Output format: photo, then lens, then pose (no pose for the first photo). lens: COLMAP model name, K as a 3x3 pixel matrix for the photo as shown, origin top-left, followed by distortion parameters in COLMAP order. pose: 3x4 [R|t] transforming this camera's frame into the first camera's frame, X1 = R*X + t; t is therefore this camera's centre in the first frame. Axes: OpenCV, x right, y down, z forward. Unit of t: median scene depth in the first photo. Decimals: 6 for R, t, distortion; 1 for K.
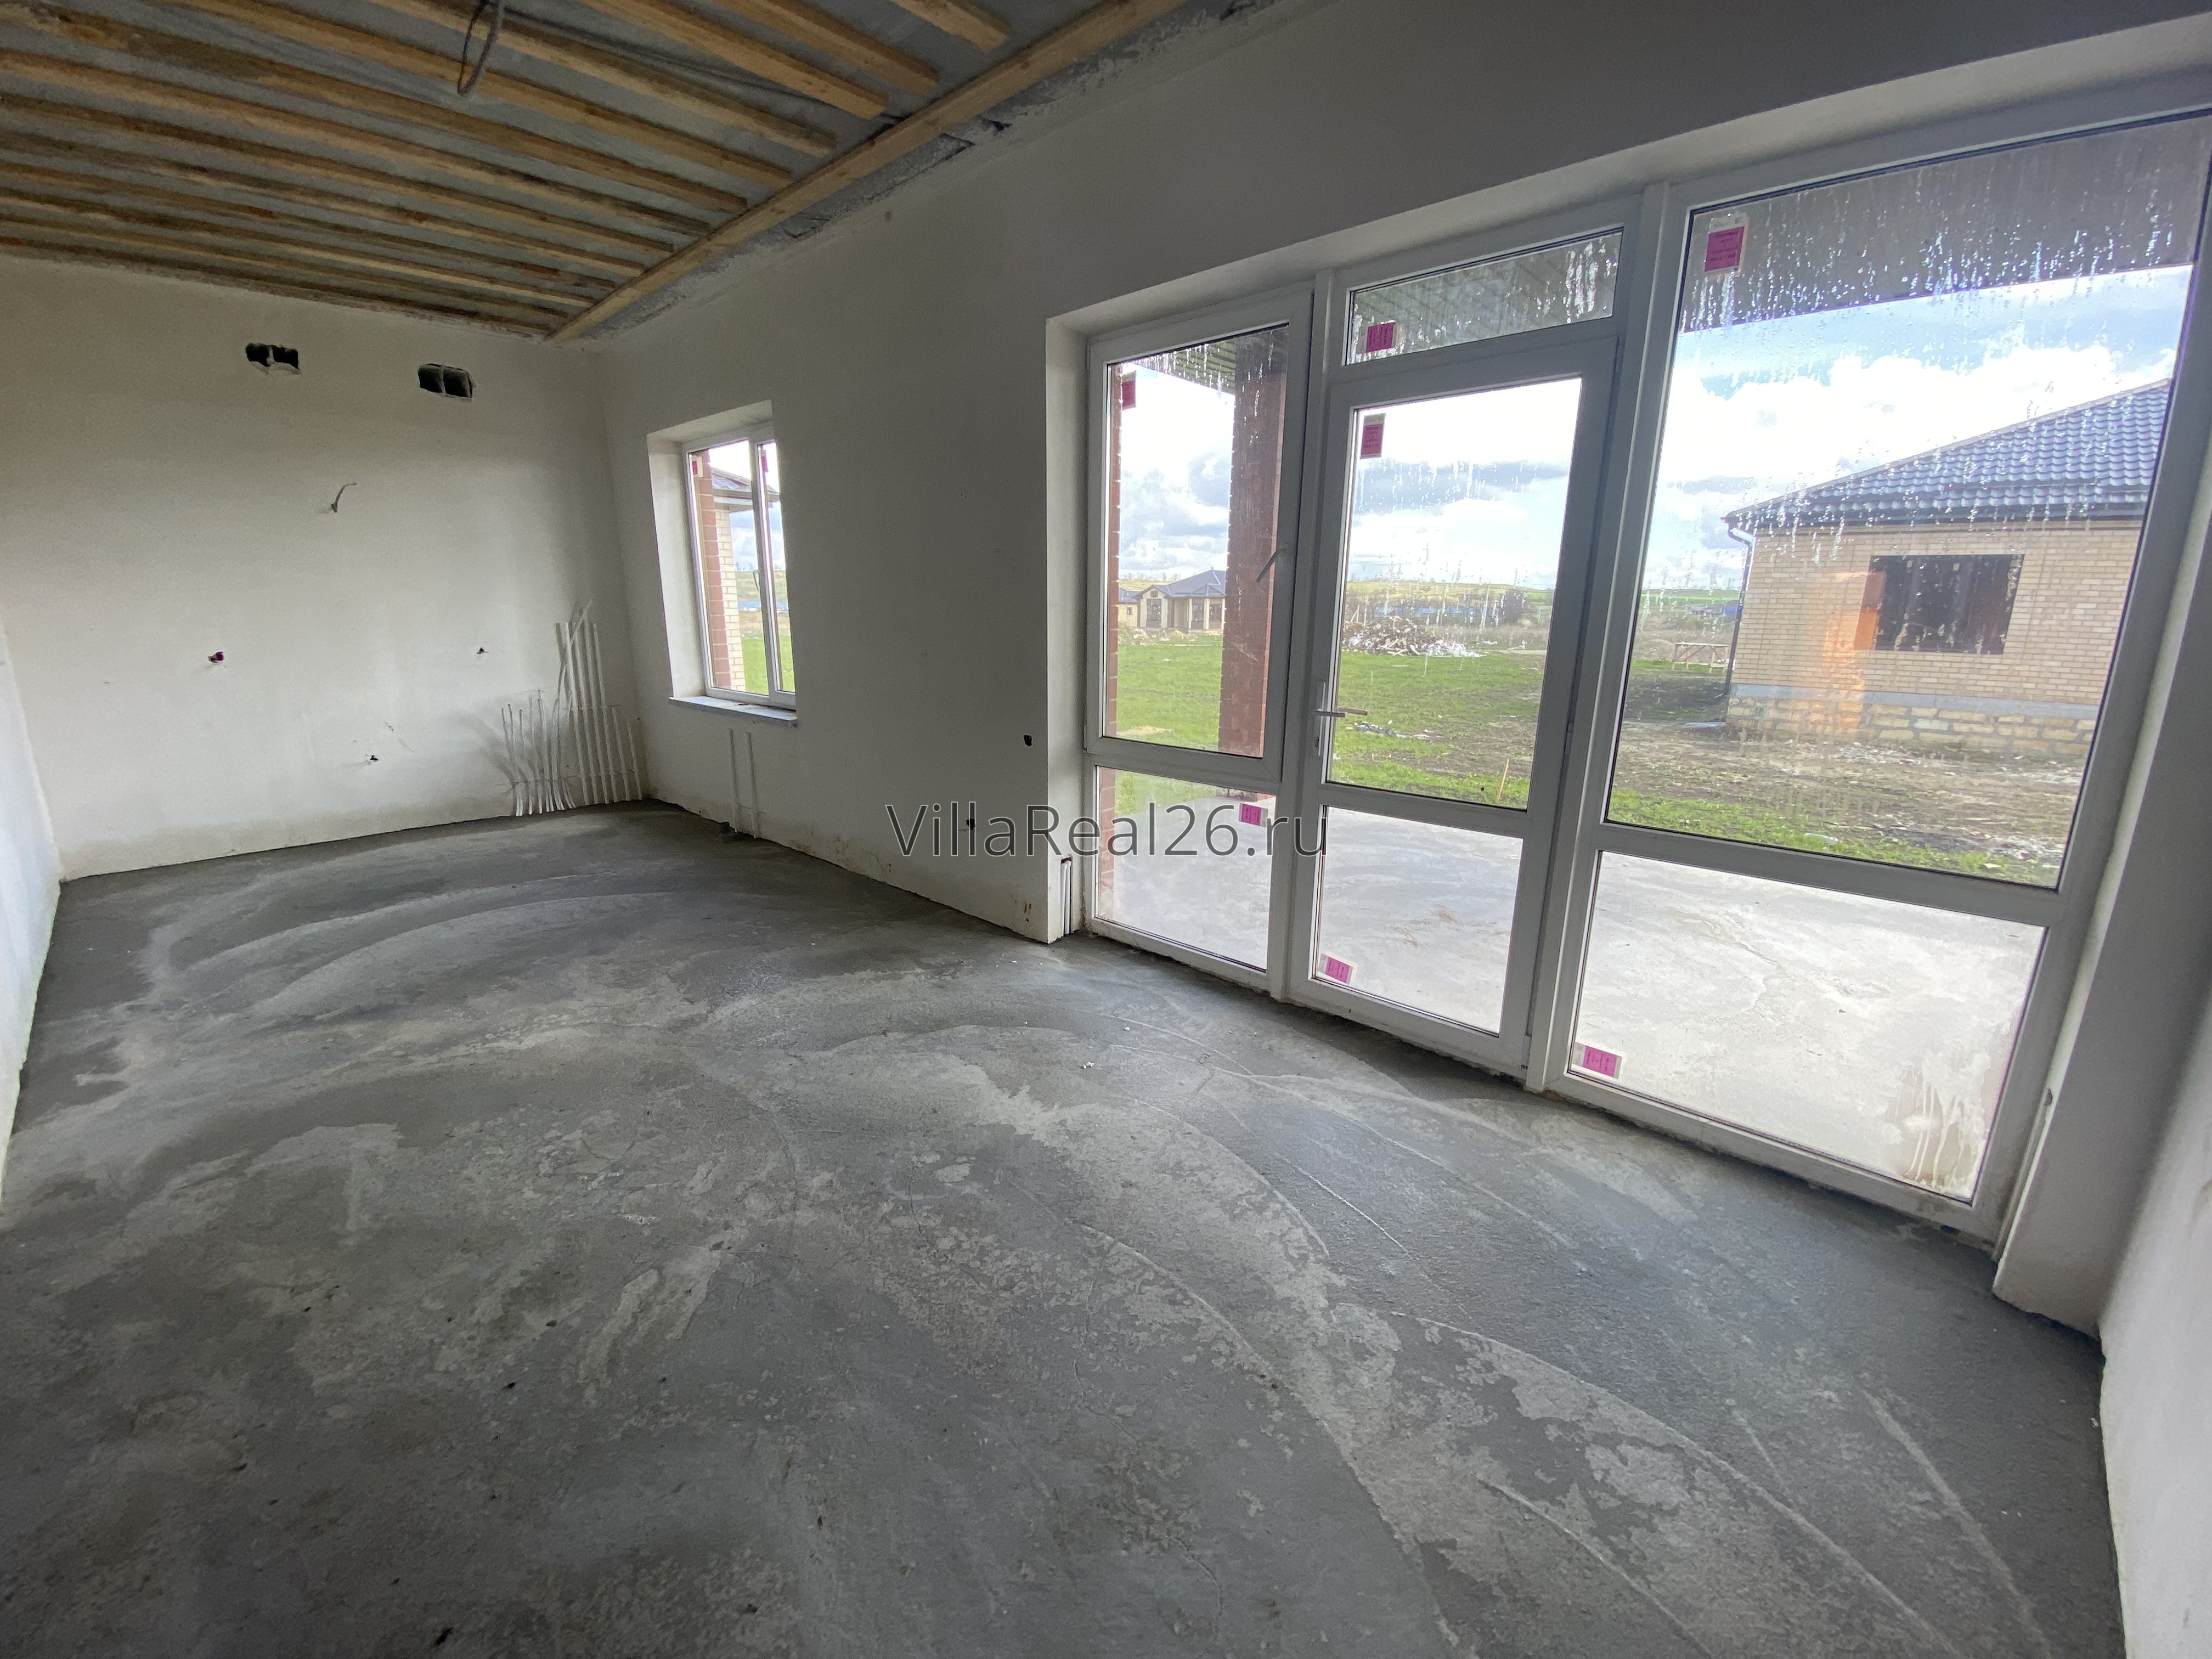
lens RADIAL K [[904.8, 0, 1111.7], [0, 904.8, 830.4], [0, 0, 1]] dist [0.008037, -0.015259]
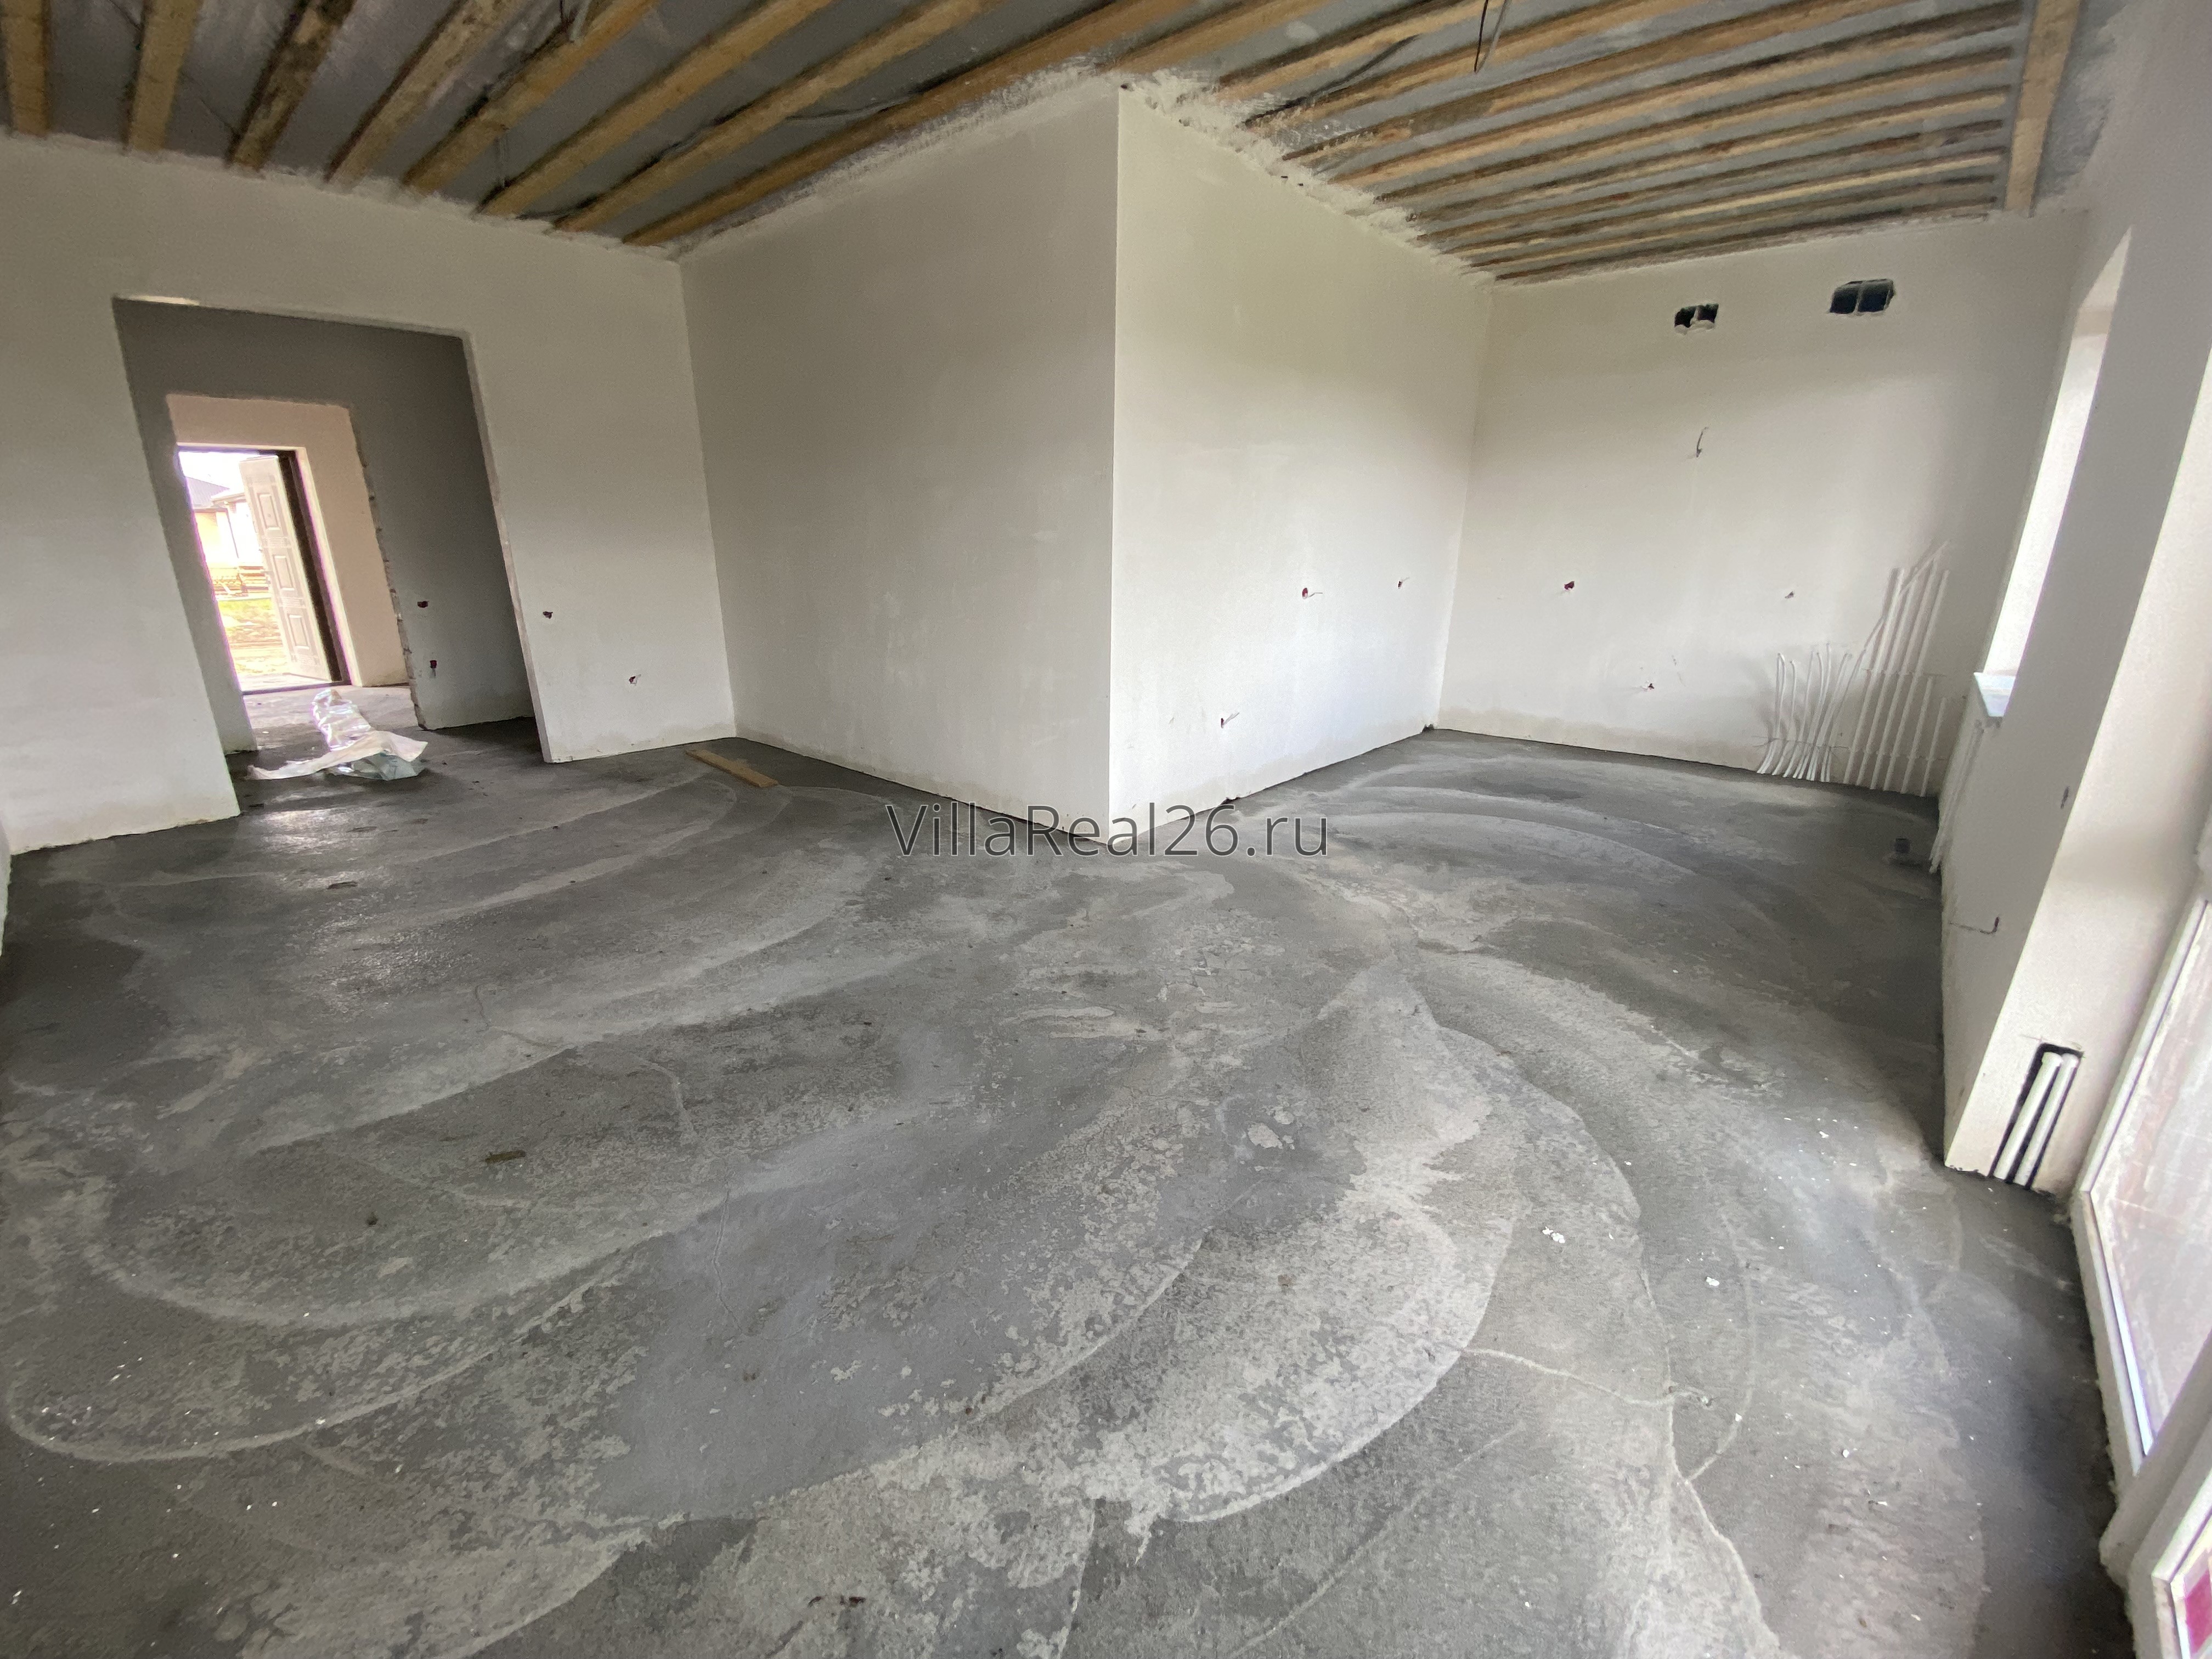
lens RADIAL K [[904.8, 0, 1087.7], [0, 904.8, 824.0], [0, 0, 1]] dist [0.008037, -0.015259]
pose [[0.001568, 0.291214, -0.956657, 0.441486], [-0.248469, 0.926770, 0.281709, -0.101585], [0.968639, 0.237257, 0.073811, 0.466675]]
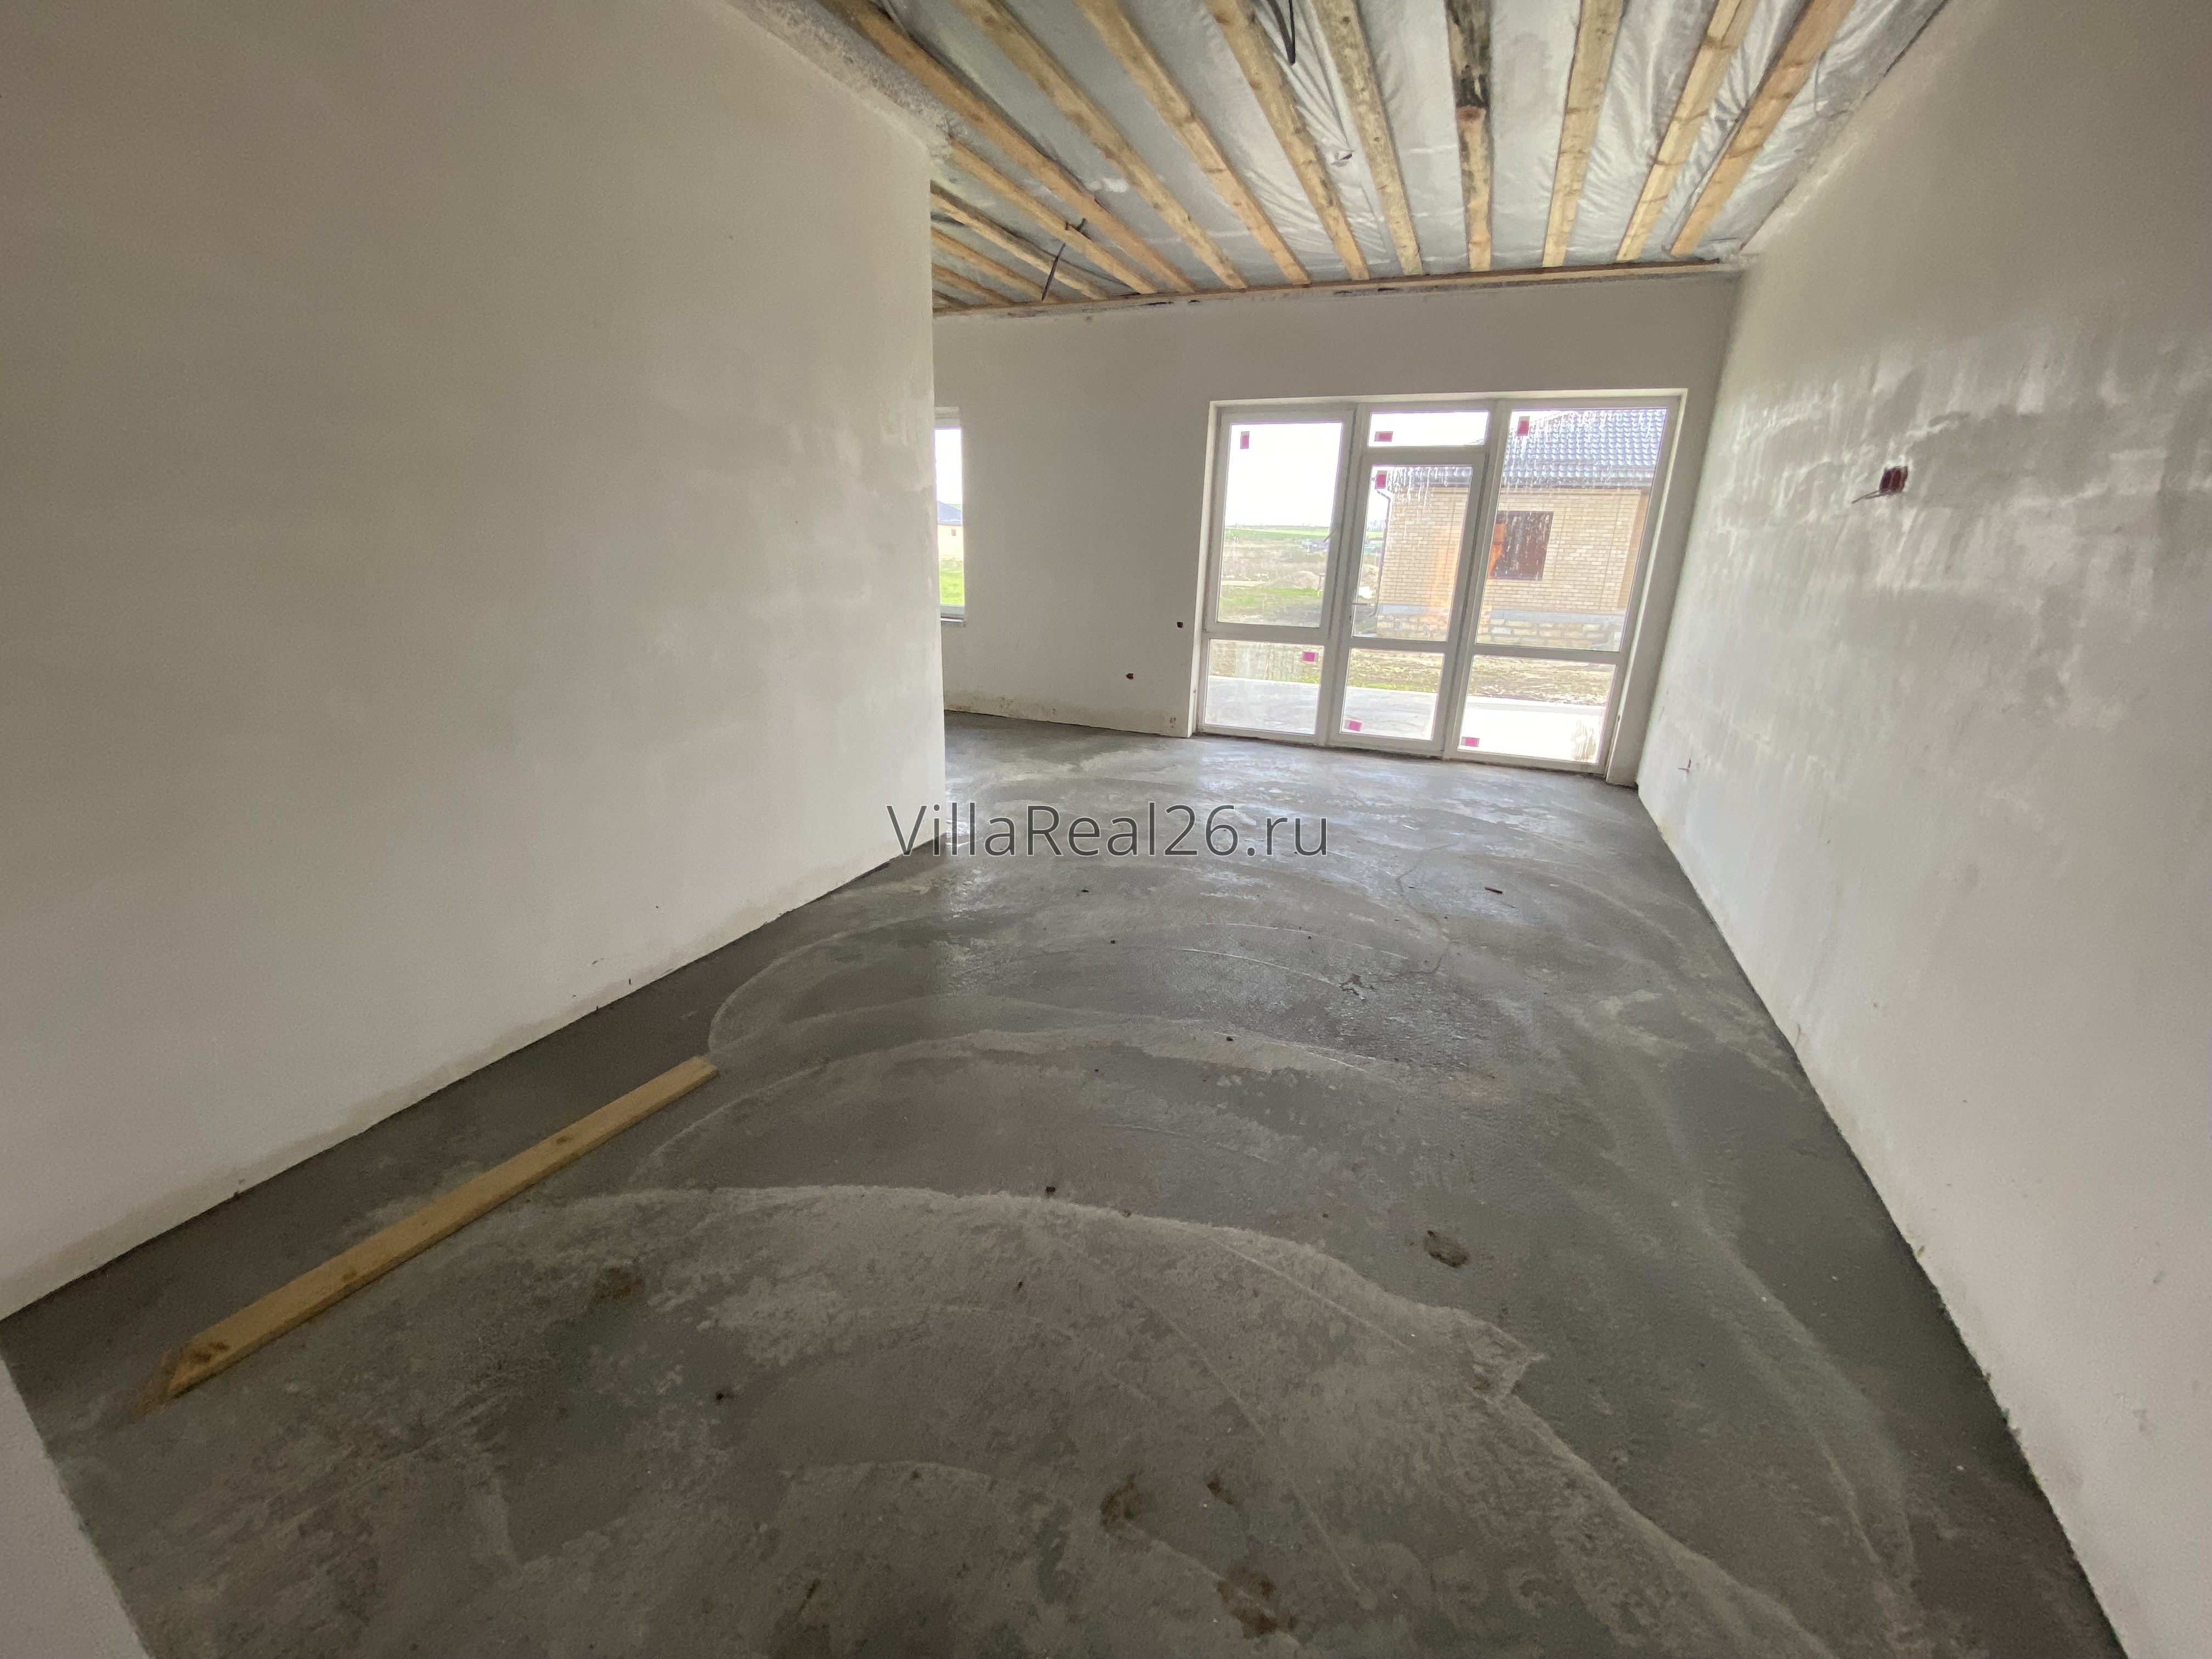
lens RADIAL K [[904.8, 0, 1090.5], [0, 904.8, 845.2], [0, 0, 1]] dist [0.008037, -0.015259]
pose [[0.941075, -0.096869, 0.324028, -1.009966], [0.068236, 0.992783, 0.098615, 0.171260], [-0.331243, -0.070694, 0.940894, -0.804180]]
